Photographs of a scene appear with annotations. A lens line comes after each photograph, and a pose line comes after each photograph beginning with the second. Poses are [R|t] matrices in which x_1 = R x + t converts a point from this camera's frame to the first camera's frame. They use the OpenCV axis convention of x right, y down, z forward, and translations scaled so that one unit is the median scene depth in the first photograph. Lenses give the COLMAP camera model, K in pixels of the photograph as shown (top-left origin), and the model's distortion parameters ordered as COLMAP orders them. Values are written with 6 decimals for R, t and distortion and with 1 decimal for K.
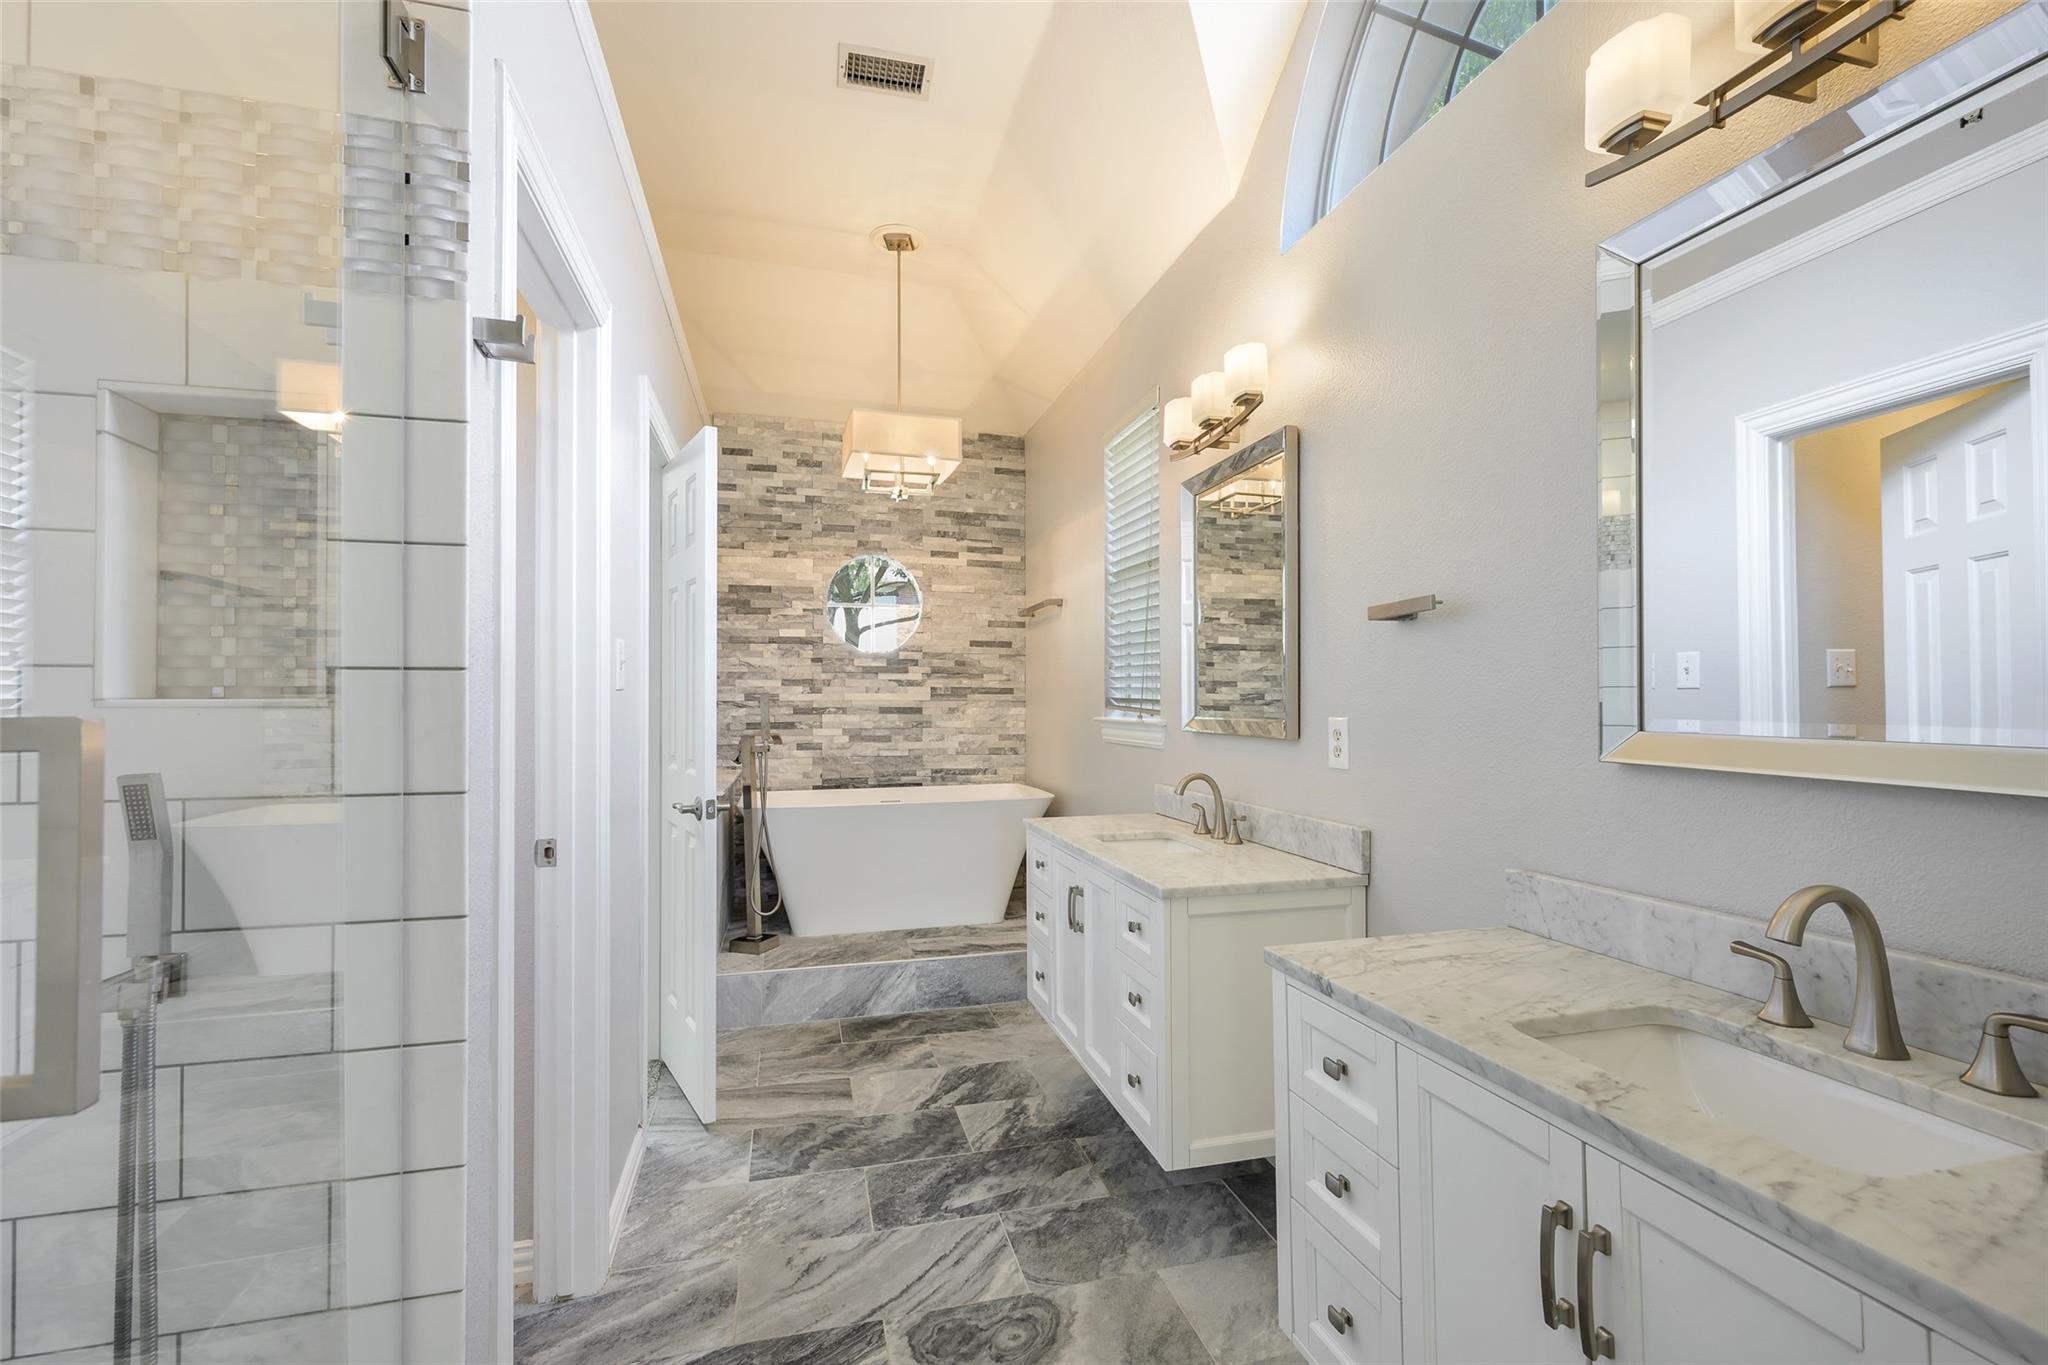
lens RADIAL K [[869.7, 0, 1007.5], [0, 869.7, 690.9], [0, 0, 1]] dist [-0.000993, -0.000198]
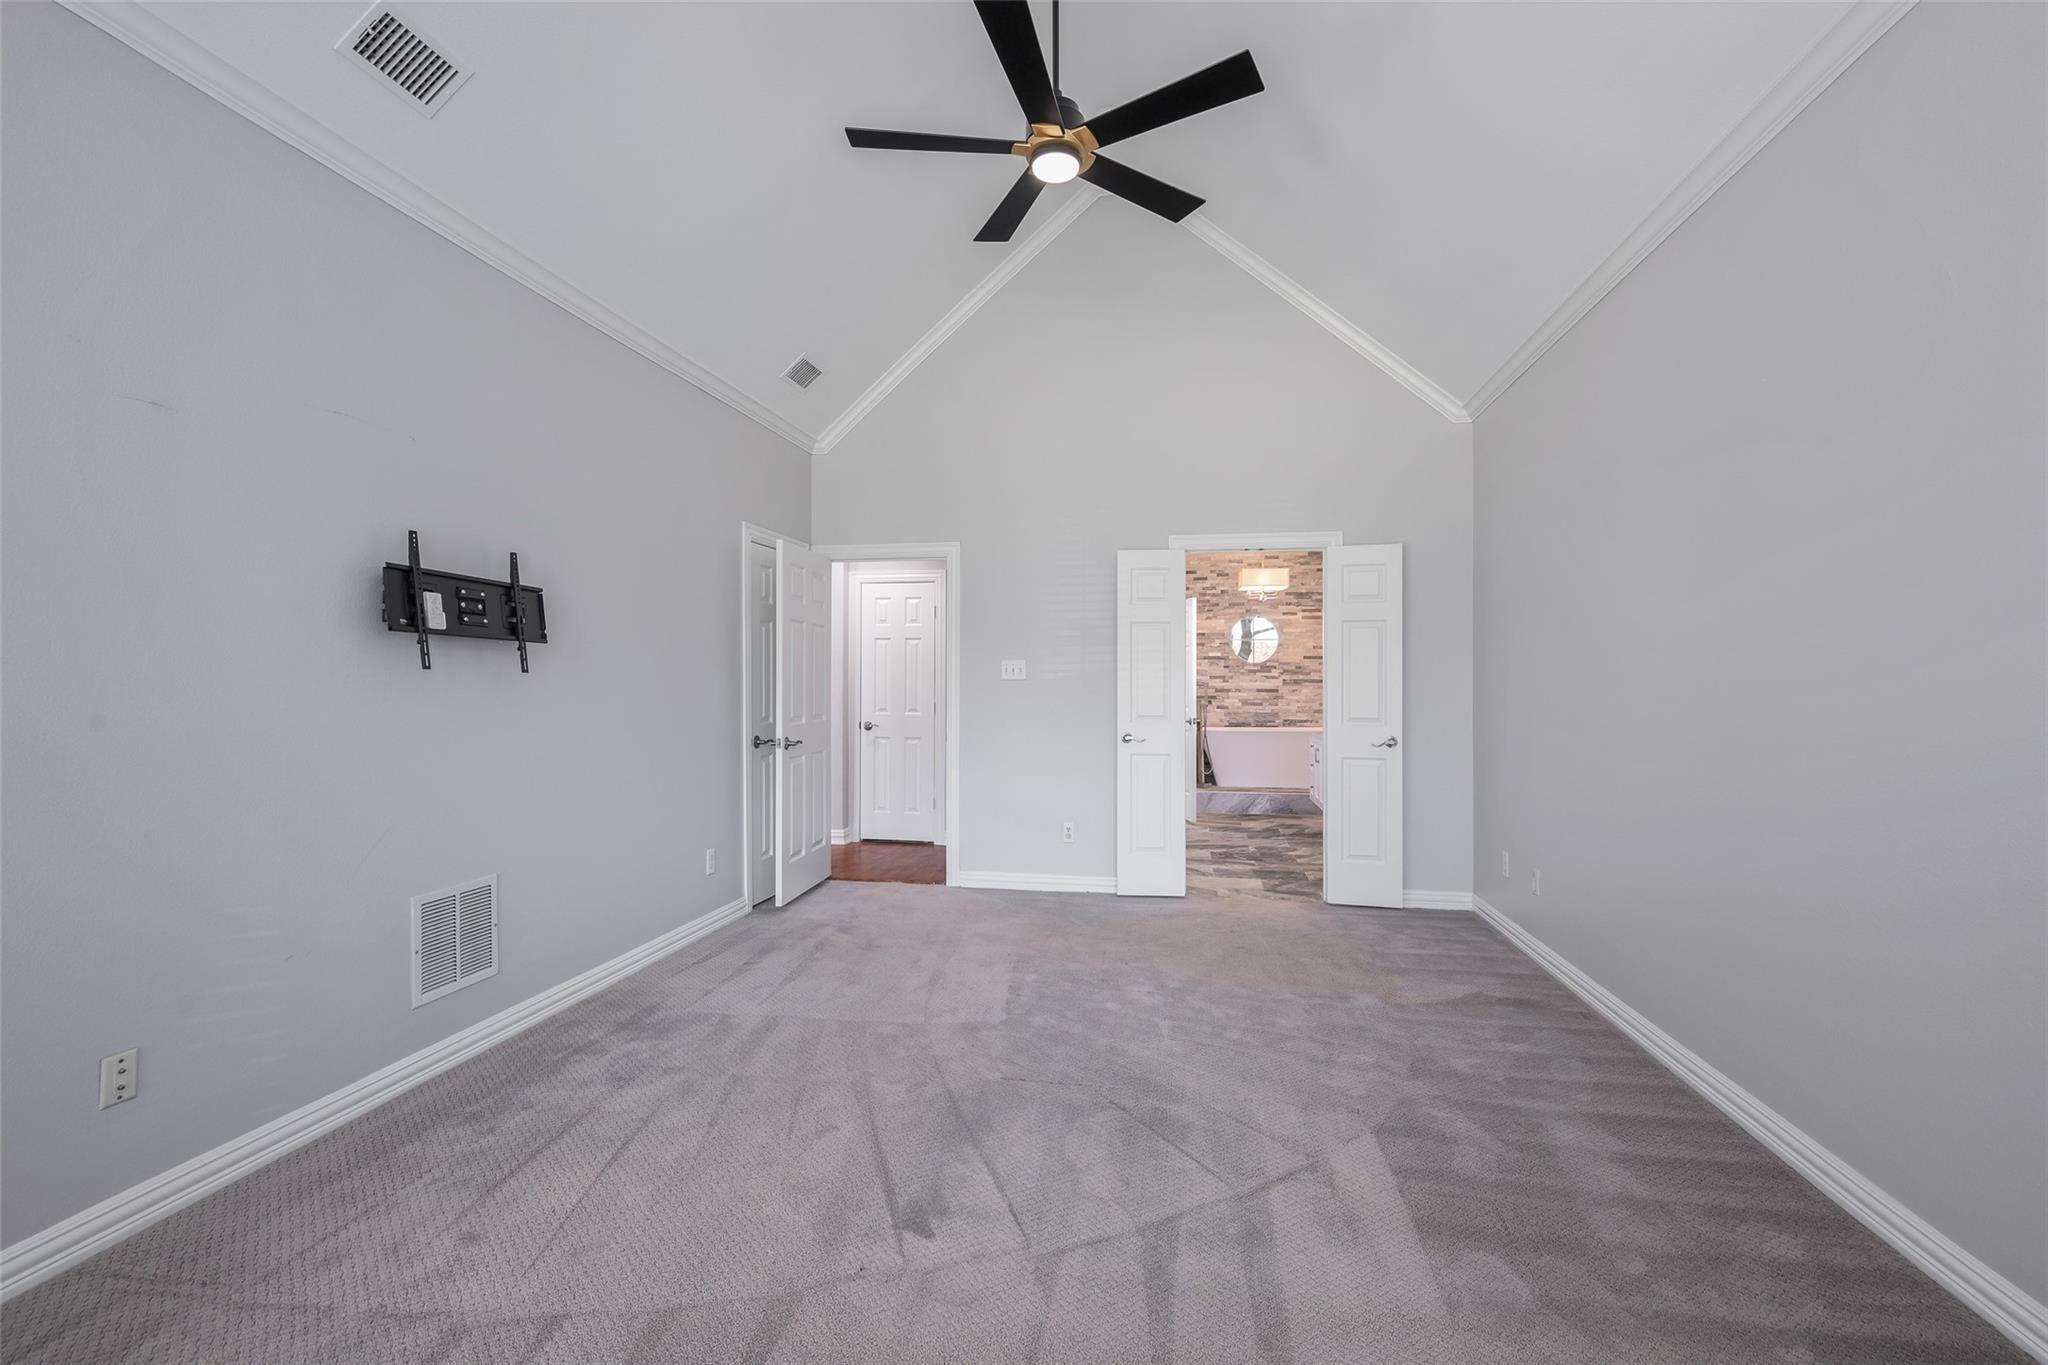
lens RADIAL K [[869.7, 0, 1003.1], [0, 869.7, 685.4], [0, 0, 1]] dist [-0.000993, -0.000198]
pose [[0.897650, 0.001663, -0.440705, 0.226156], [0.006262, 0.999844, 0.016527, -0.028500], [0.440664, -0.017596, 0.897500, -1.140828]]
